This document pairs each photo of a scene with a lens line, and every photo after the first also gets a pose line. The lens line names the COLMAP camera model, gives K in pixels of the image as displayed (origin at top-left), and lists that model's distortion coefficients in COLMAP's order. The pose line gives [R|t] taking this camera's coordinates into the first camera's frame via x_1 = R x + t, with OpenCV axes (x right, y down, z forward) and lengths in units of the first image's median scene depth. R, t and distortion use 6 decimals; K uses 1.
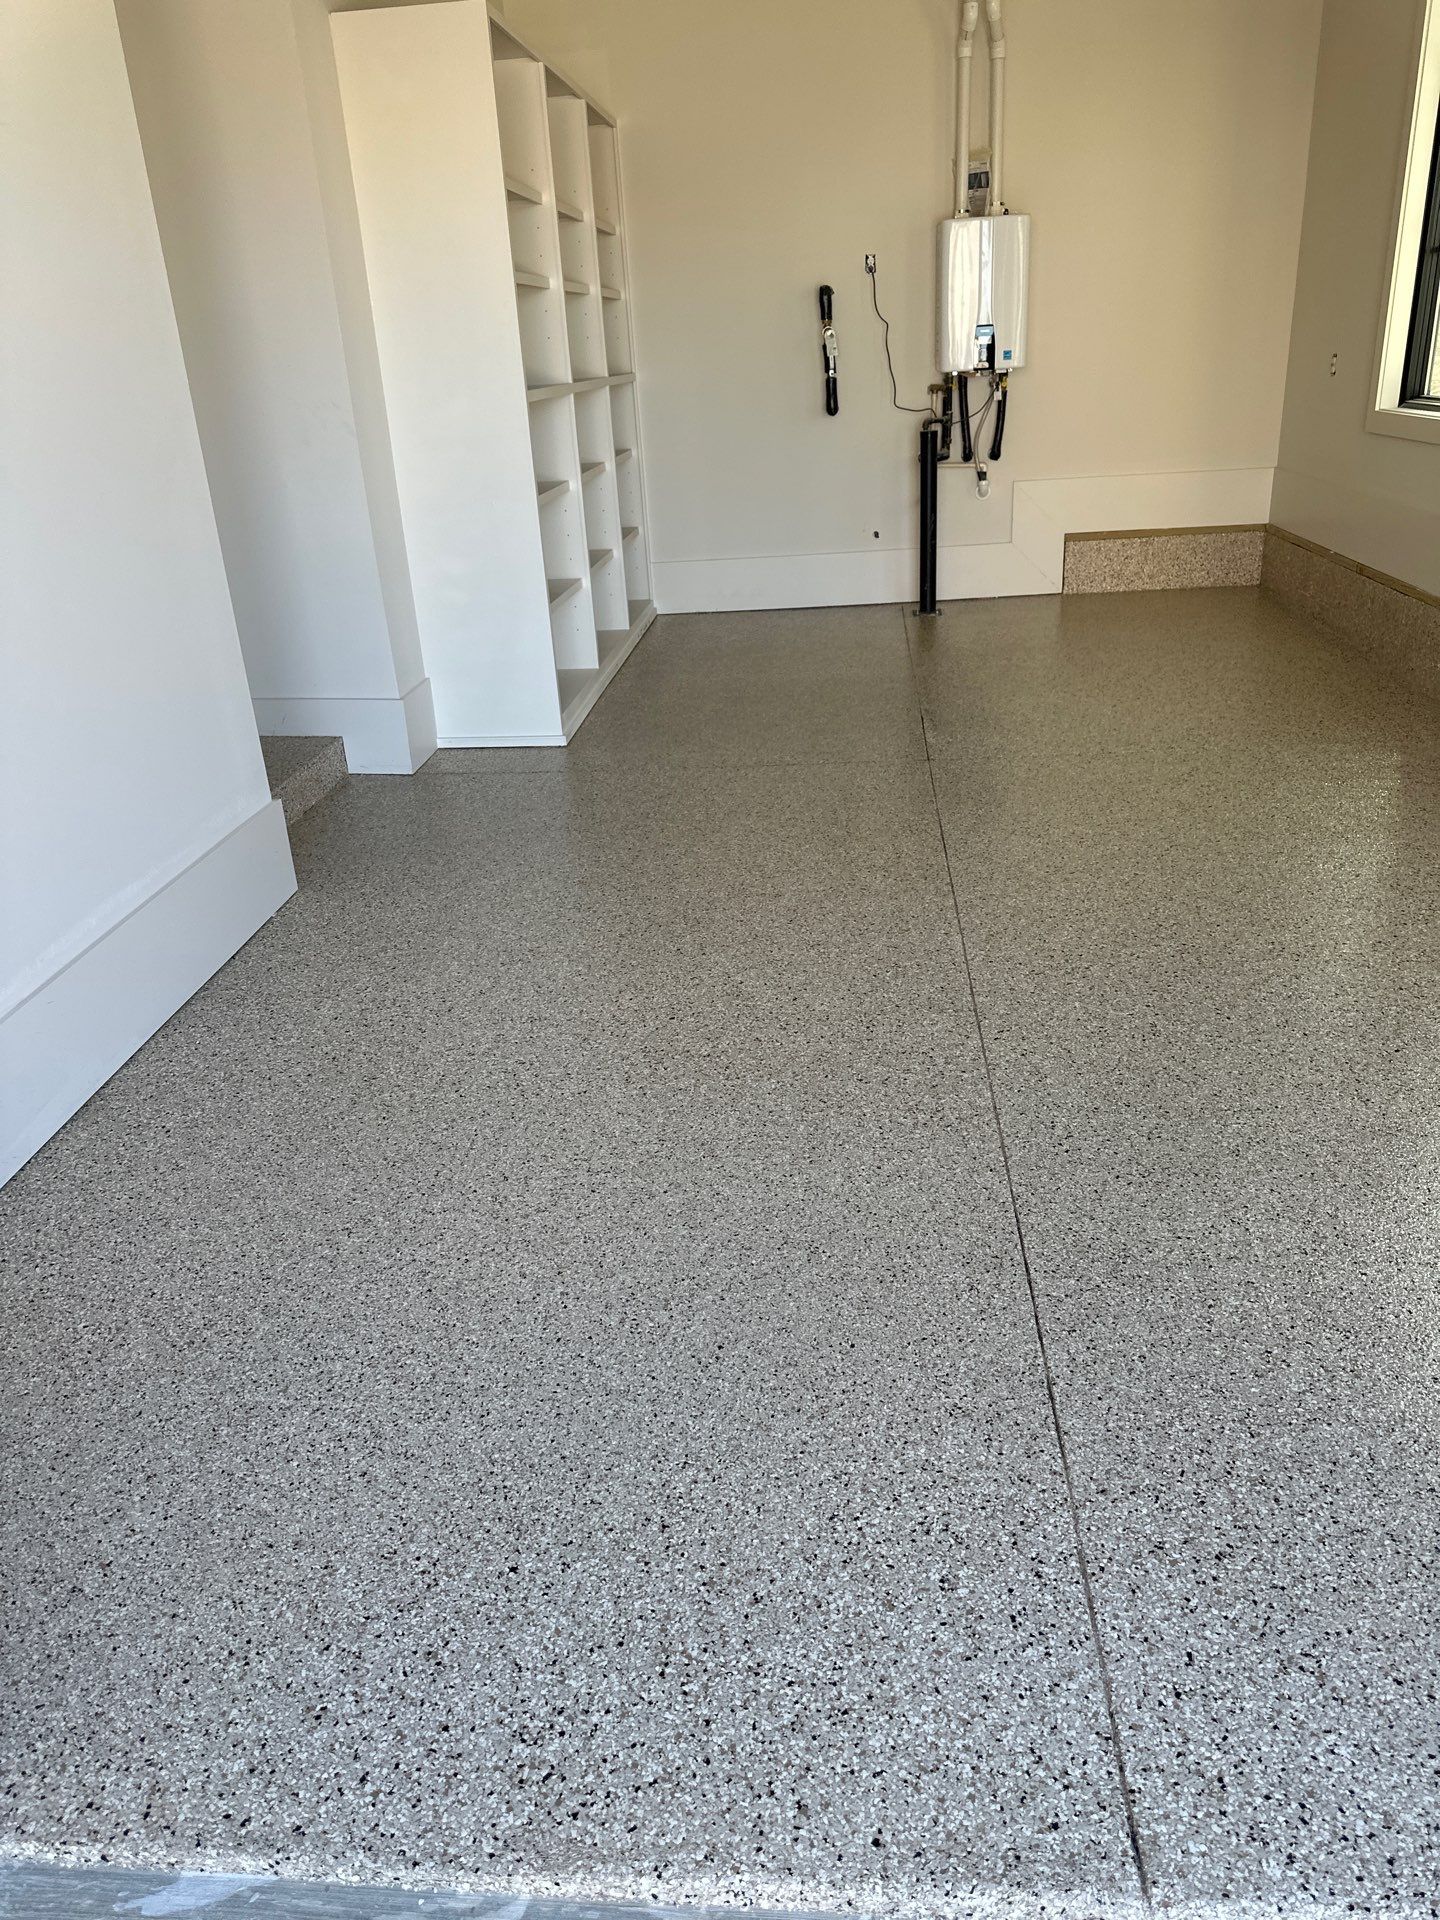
lens RADIAL K [[1332.3, 0, 716.0], [0, 1332.3, 945.4], [0, 0, 1]] dist [0.068535, -0.075380]
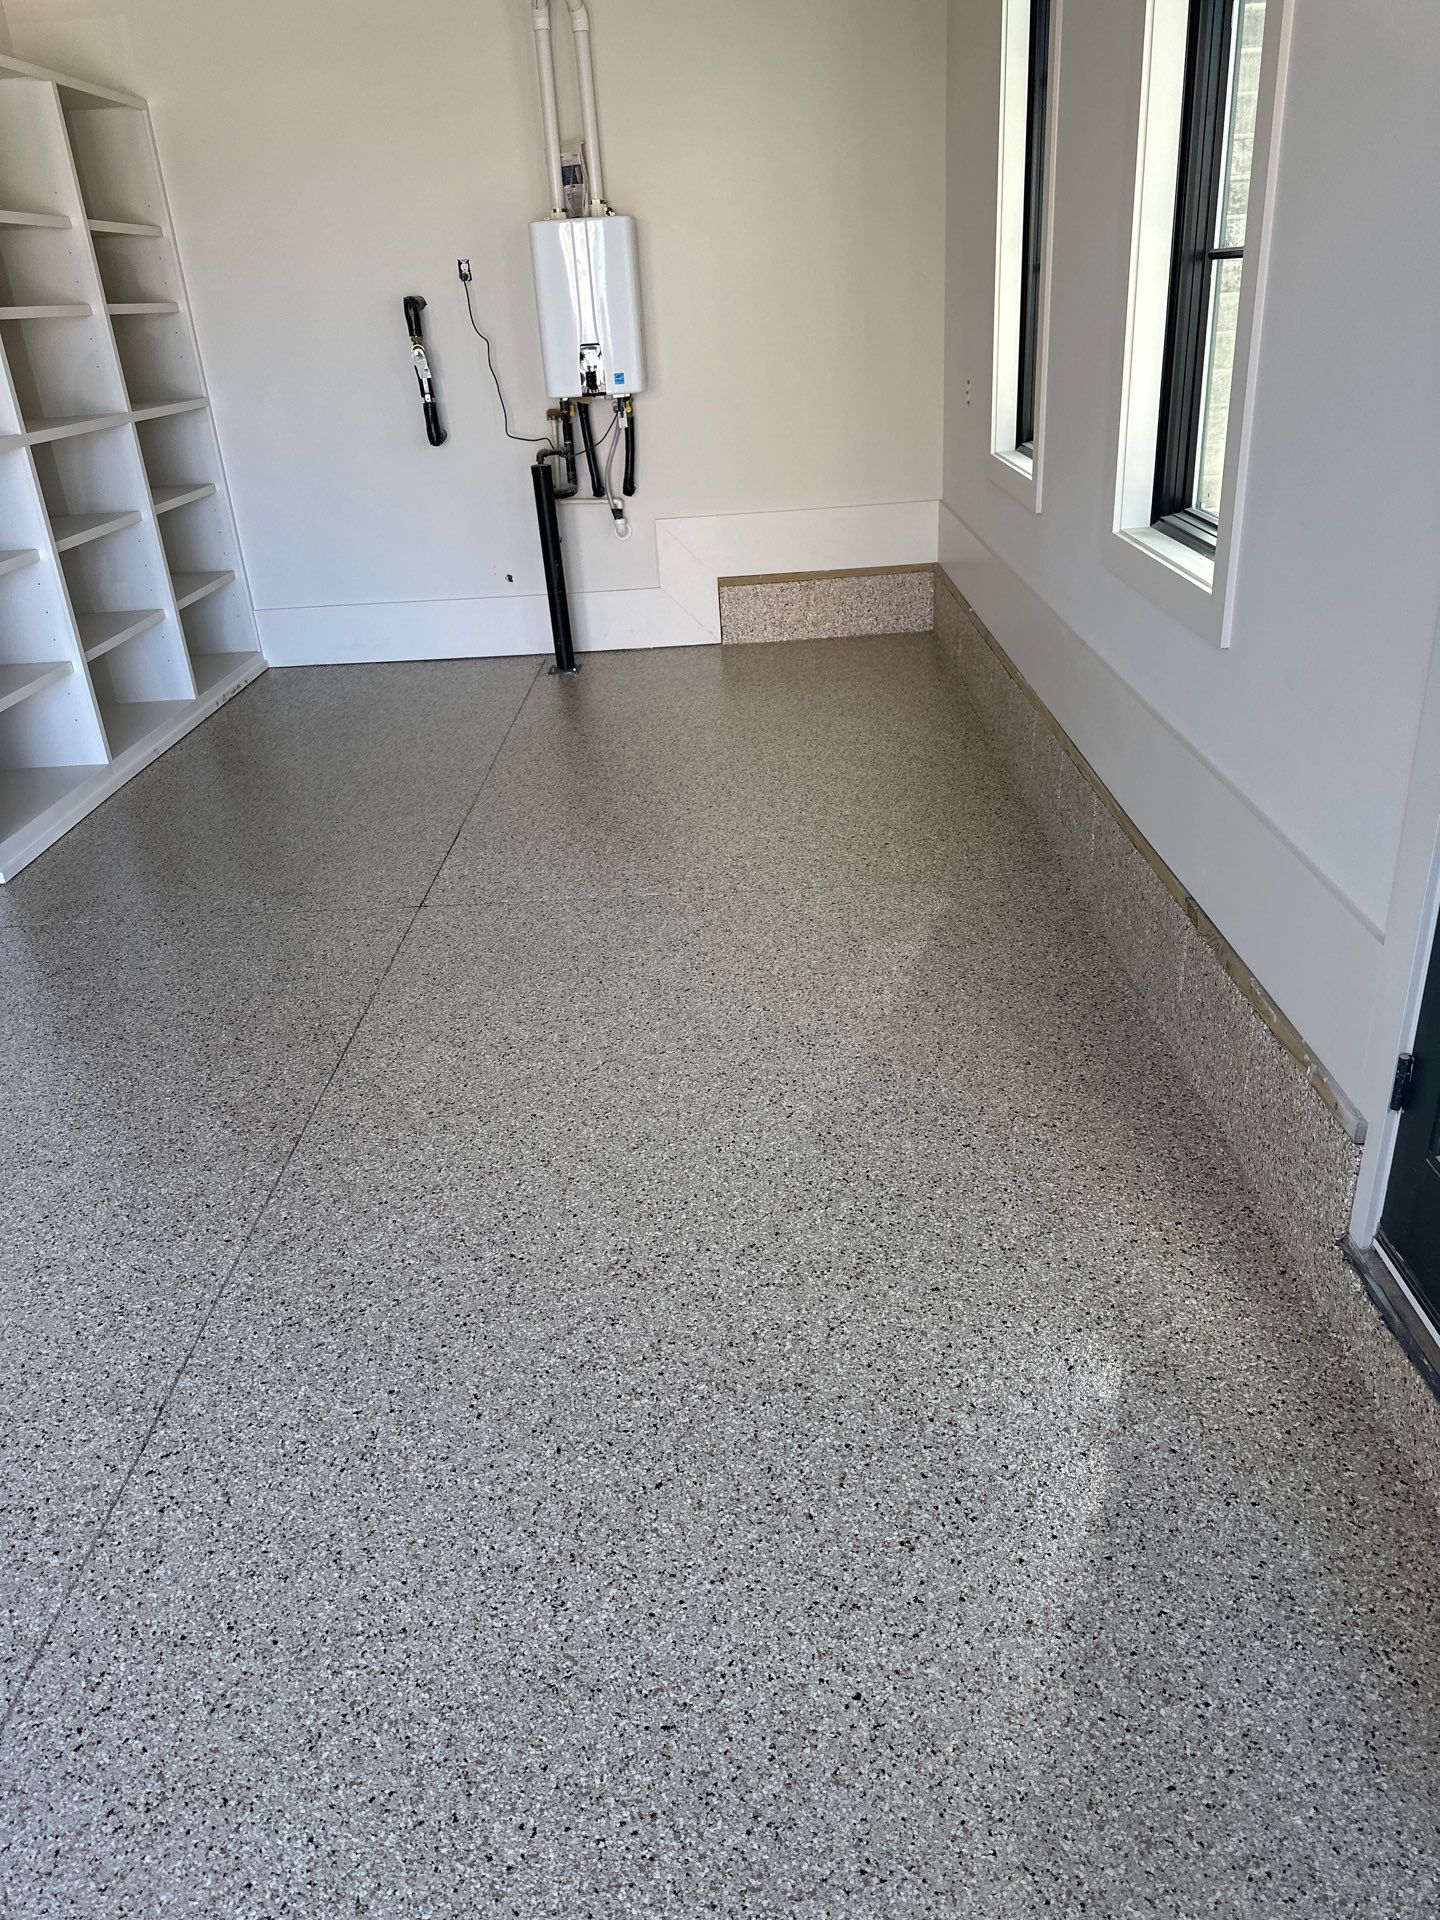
lens RADIAL K [[1332.3, 0, 704.7], [0, 1332.3, 960.0], [0, 0, 1]] dist [0.068535, -0.075380]
pose [[0.996927, -0.037646, 0.068694, 0.379953], [0.035317, 0.998770, 0.034814, -0.176206], [-0.069920, -0.032281, 0.997030, 0.225288]]
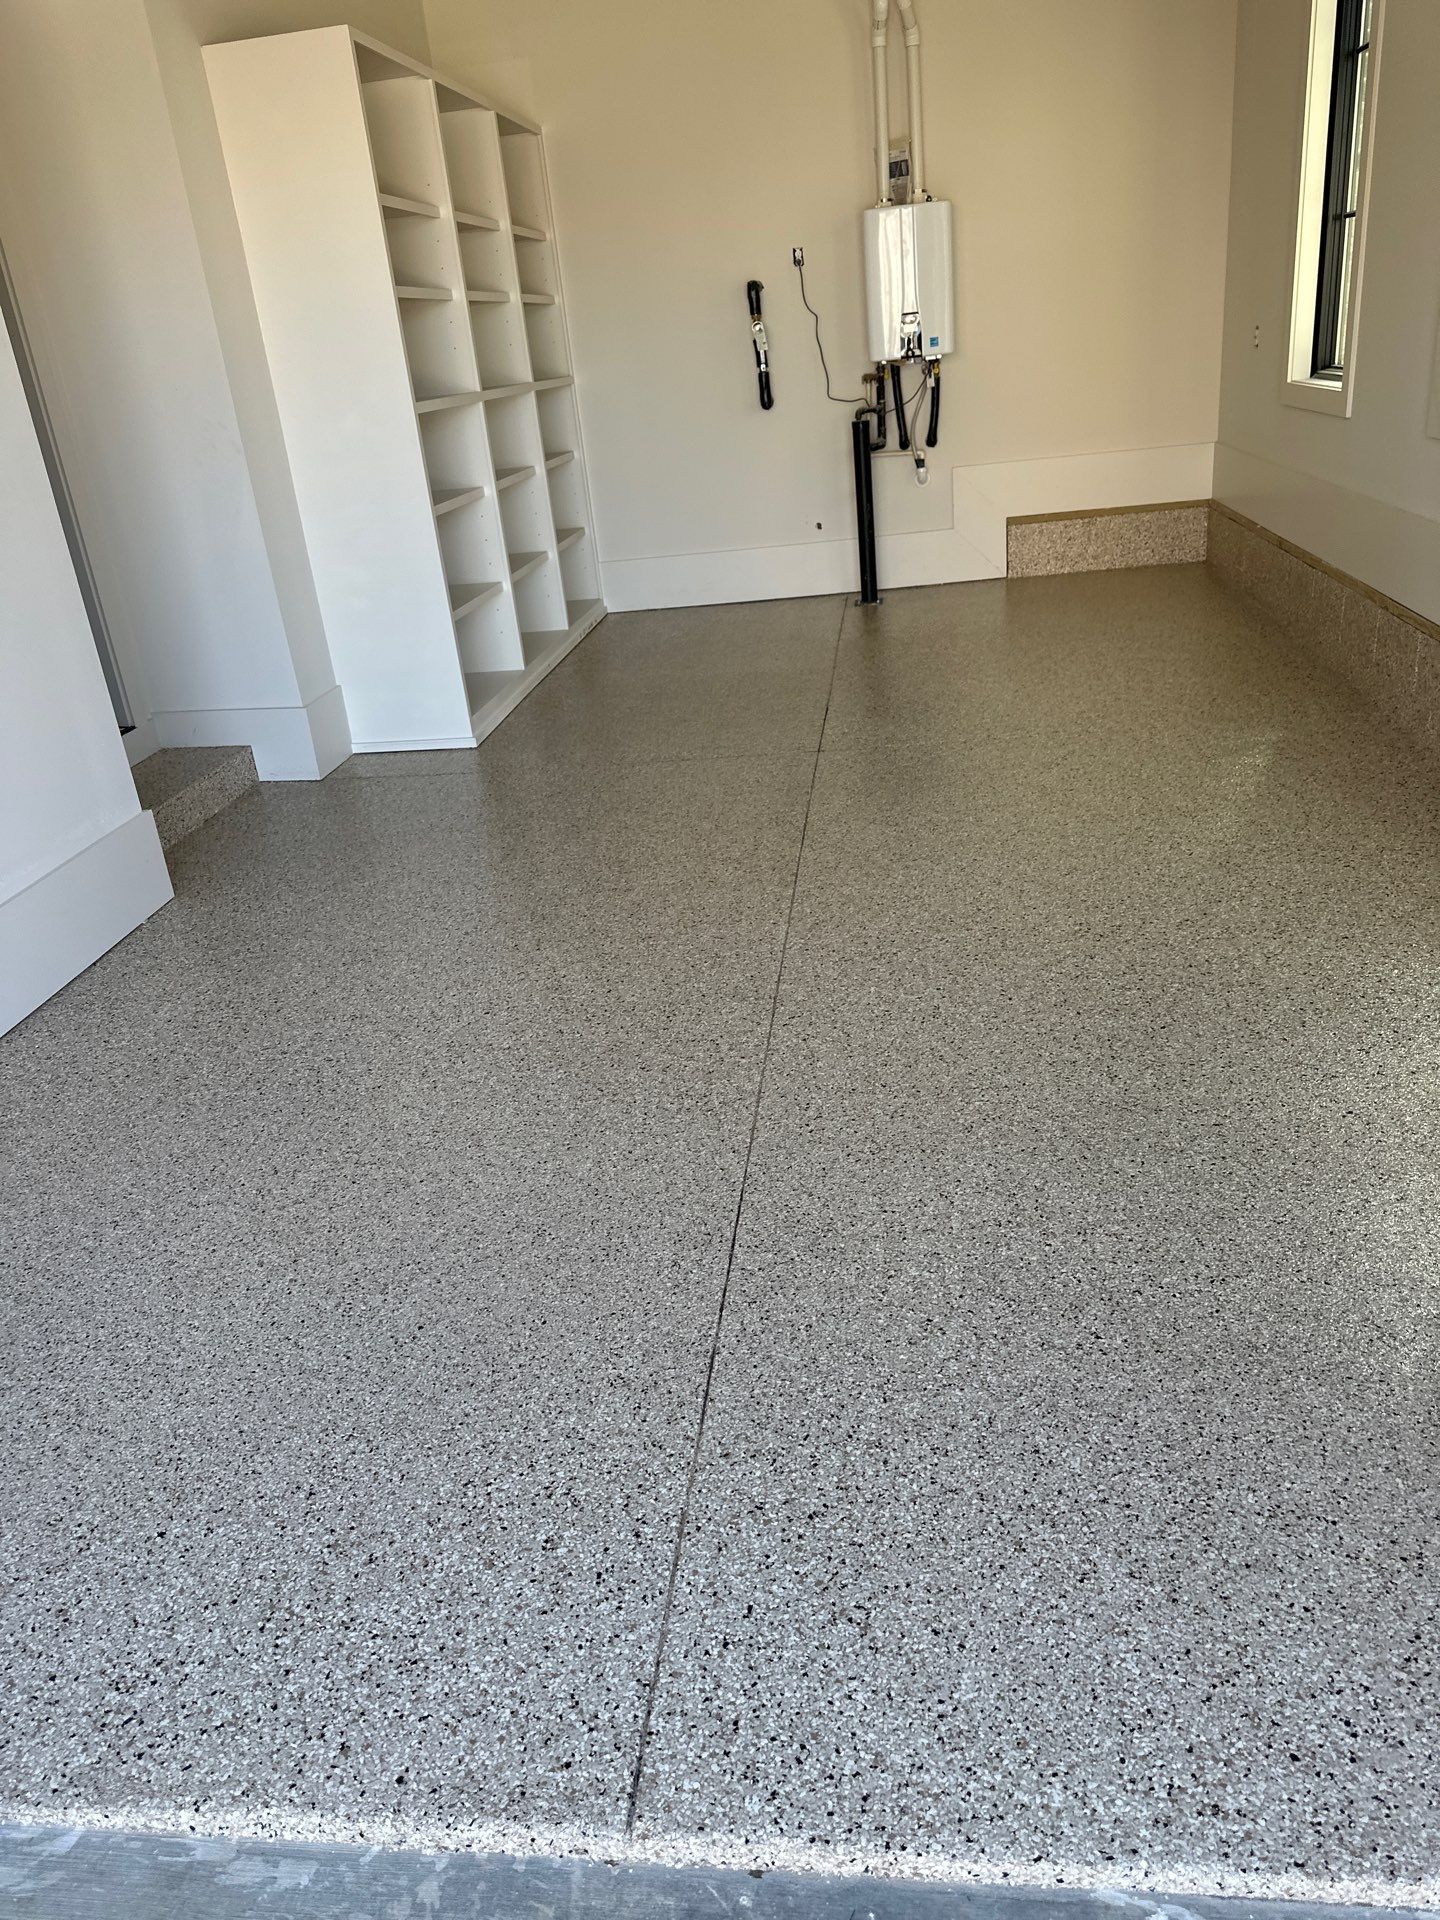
lens RADIAL K [[1332.3, 0, 709.8], [0, 1332.3, 947.3], [0, 0, 1]] dist [0.068535, -0.075380]
pose [[0.998554, -0.025339, -0.047420, 0.165610], [0.025643, 0.999654, 0.005808, 0.002303], [0.047256, -0.007016, 0.998858, -0.019377]]
